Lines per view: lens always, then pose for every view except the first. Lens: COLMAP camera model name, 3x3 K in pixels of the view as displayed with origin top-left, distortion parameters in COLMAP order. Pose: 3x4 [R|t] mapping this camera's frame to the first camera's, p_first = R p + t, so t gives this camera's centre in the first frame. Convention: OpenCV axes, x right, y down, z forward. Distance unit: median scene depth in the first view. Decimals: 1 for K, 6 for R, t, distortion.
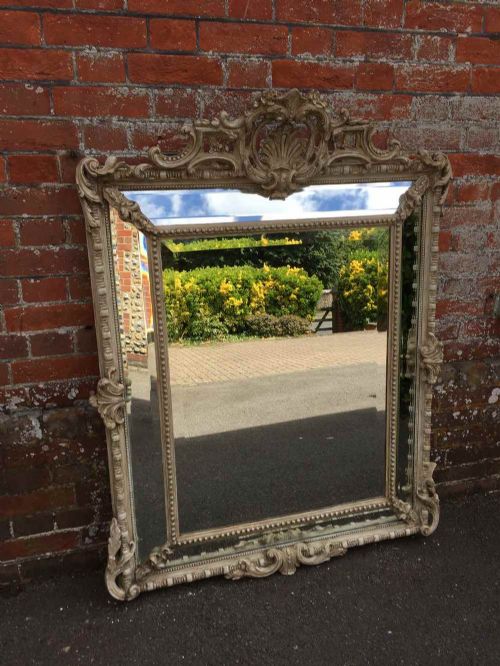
lens RADIAL K [[534.2, 0, 243.4], [0, 534.2, 339.4], [0, 0, 1]] dist [0.085657, -0.086491]
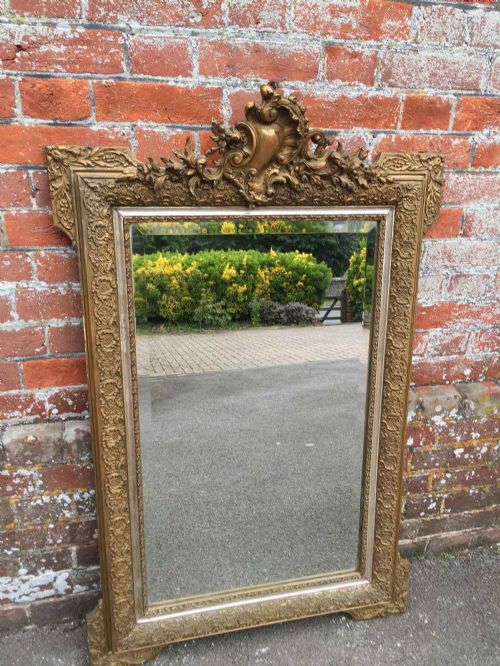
lens RADIAL K [[484.9, 0, 250.0], [0, 484.9, 333.0], [0, 0, 1]] dist [0.065087, -0.061925]
pose [[0.998325, 0.036764, -0.044671, 0.141746], [-0.035374, 0.998877, 0.031525, -0.046695], [0.045780, -0.029892, 0.998504, 0.342272]]
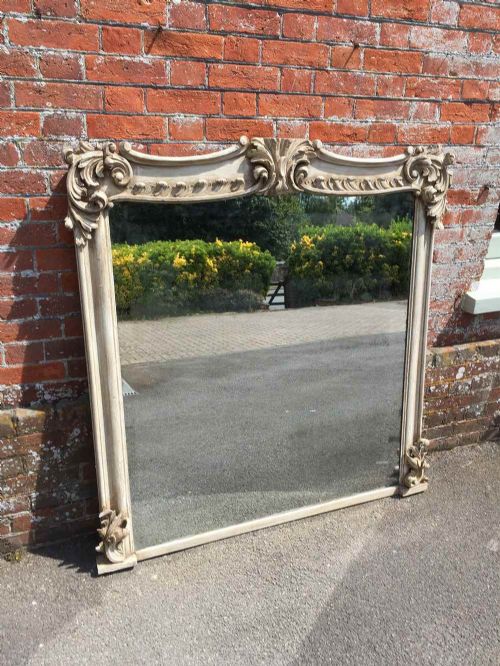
lens RADIAL K [[552.0, 0, 252.3], [0, 552.0, 330.3], [0, 0, 1]] dist [0.083883, -0.092072]
pose [[0.991741, -0.010689, 0.127814, -0.224813], [0.006035, 0.999307, 0.036743, -0.056241], [-0.128118, -0.035668, 0.991117, -0.281192]]
